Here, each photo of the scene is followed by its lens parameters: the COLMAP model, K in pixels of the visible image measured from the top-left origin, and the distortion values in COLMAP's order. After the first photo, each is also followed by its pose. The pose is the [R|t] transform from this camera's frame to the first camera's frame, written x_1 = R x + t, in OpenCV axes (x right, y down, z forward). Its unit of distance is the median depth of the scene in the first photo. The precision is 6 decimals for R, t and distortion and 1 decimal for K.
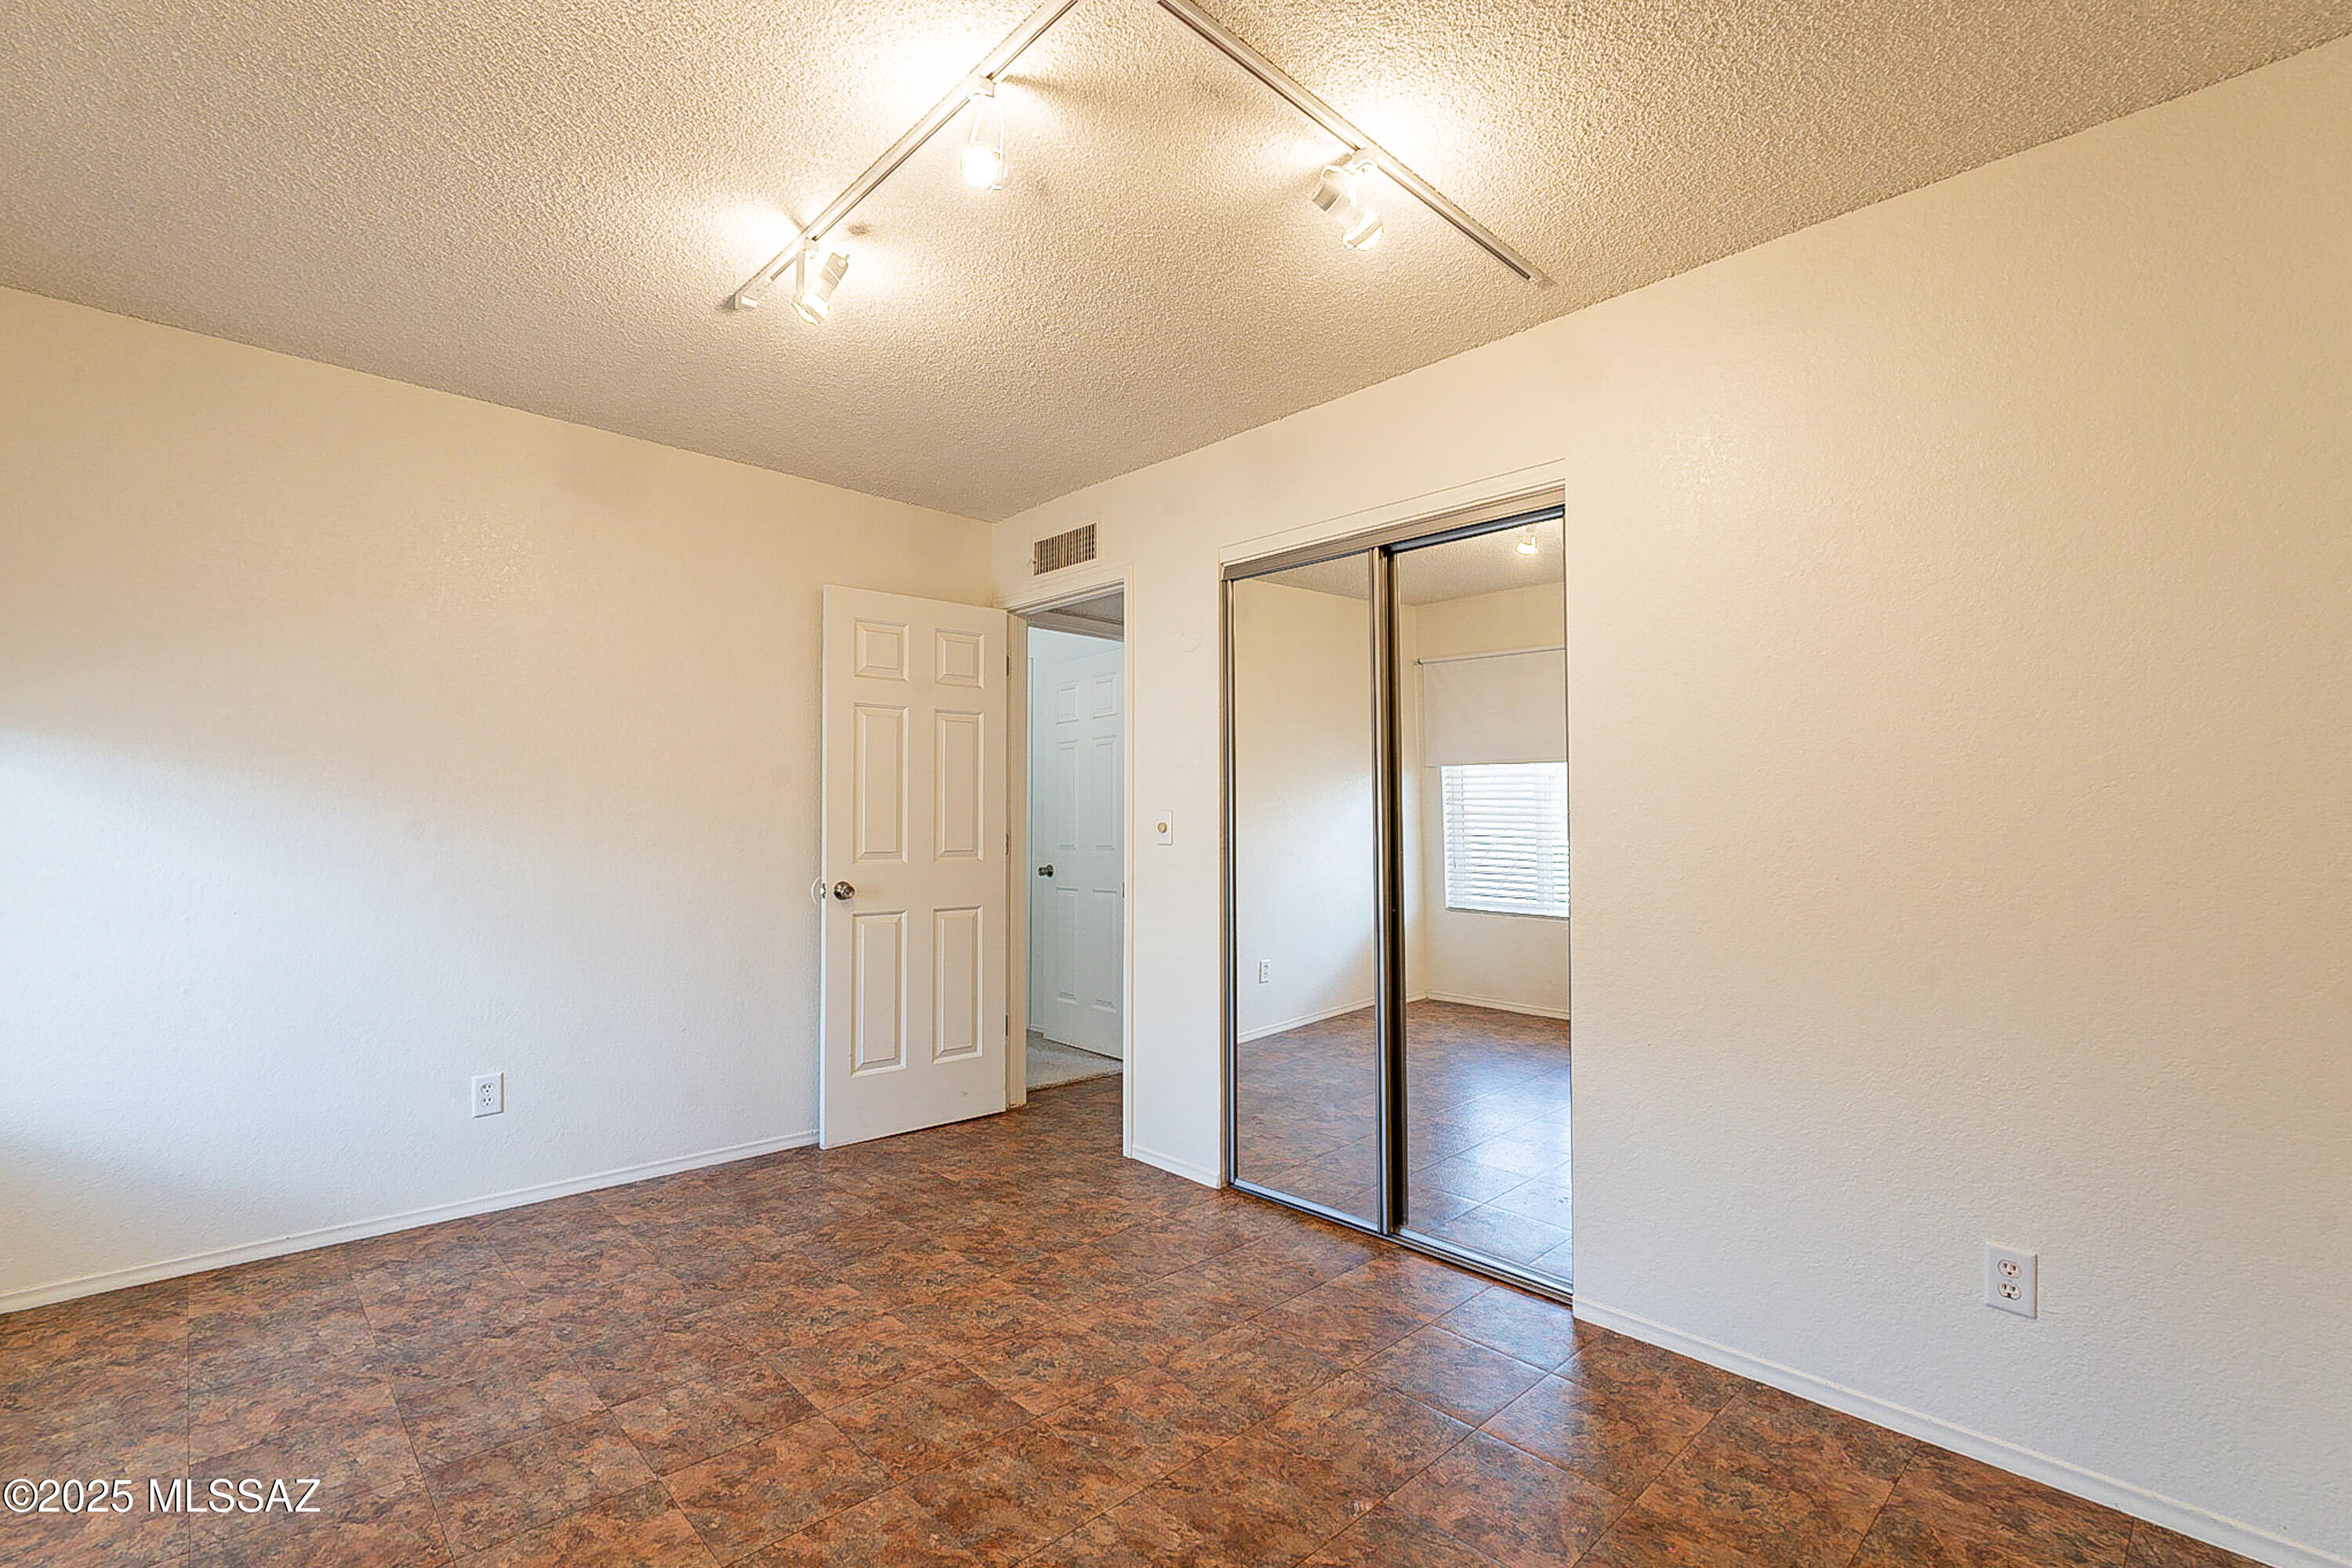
lens RADIAL K [[1027.5, 0, 1176.0], [0, 1027.5, 784.0], [0, 0, 1]] dist [-0.002423, 0.000044]
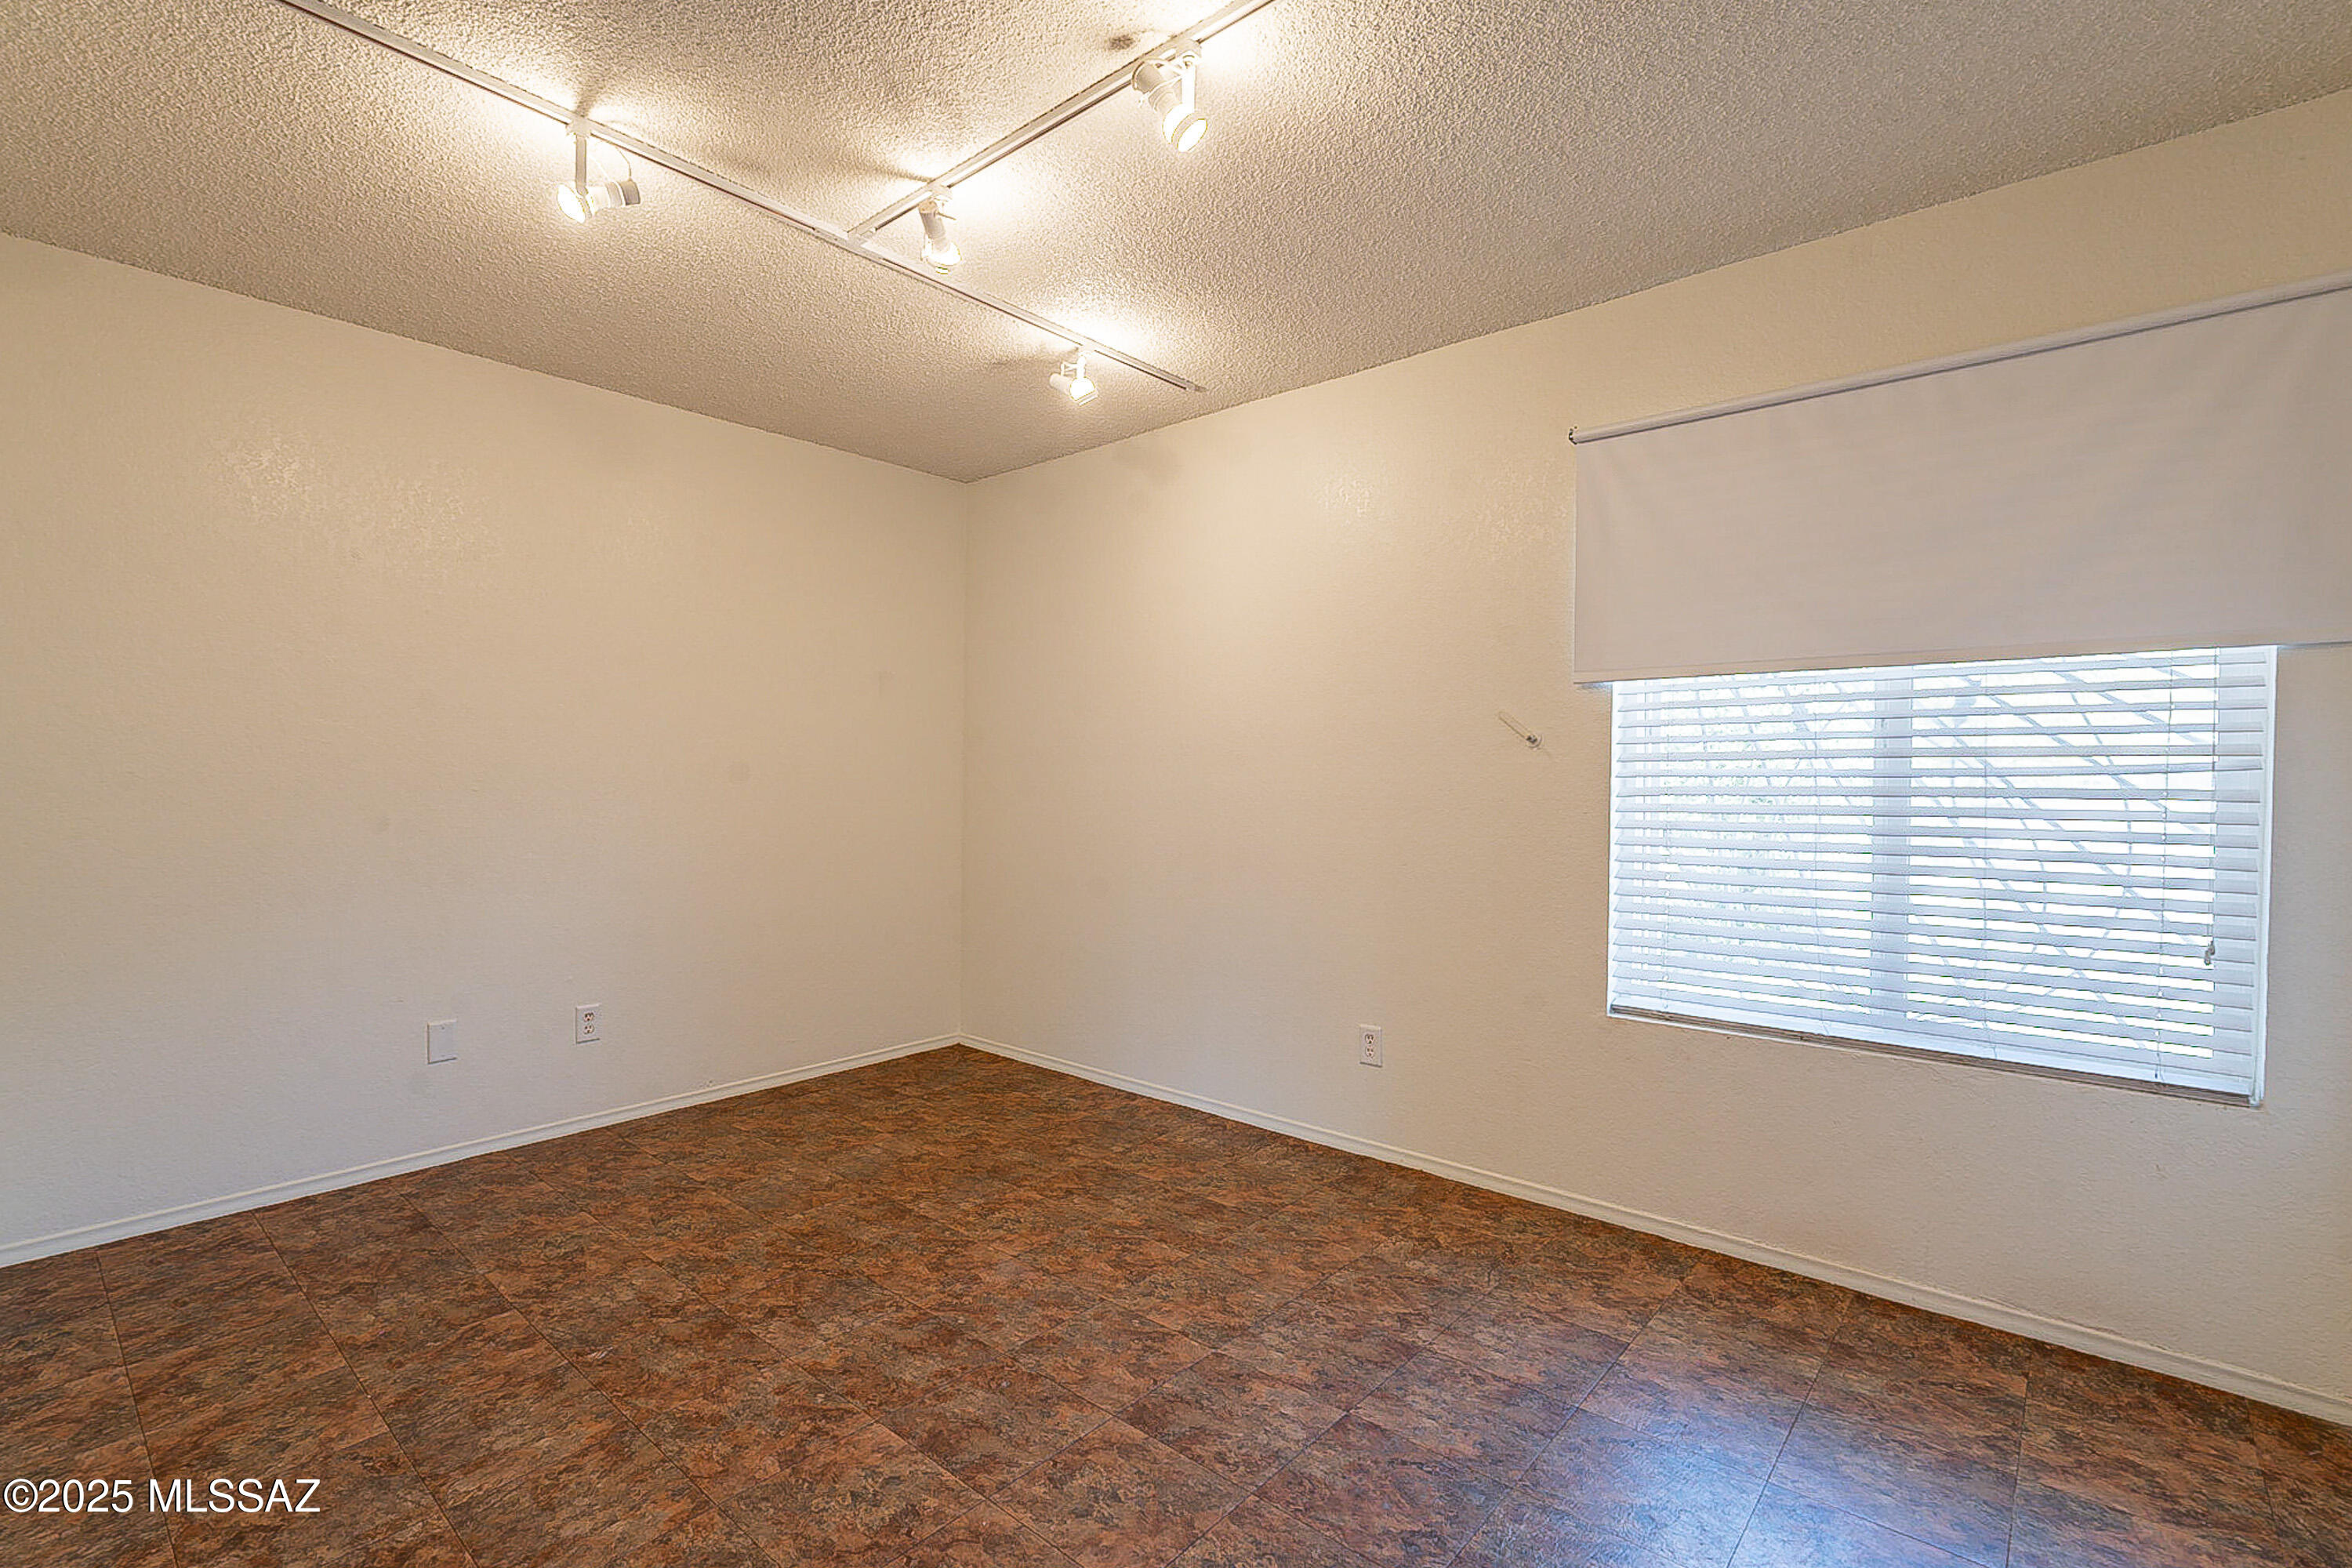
lens RADIAL K [[1027.5, 0, 1176.0], [0, 1027.5, 784.0], [0, 0, 1]] dist [-0.002423, 0.000044]
pose [[-0.991884, -0.009410, -0.126800, -0.284138], [-0.006867, 0.999767, -0.020481, 0.057340], [0.126963, -0.019444, -0.991717, 1.997234]]
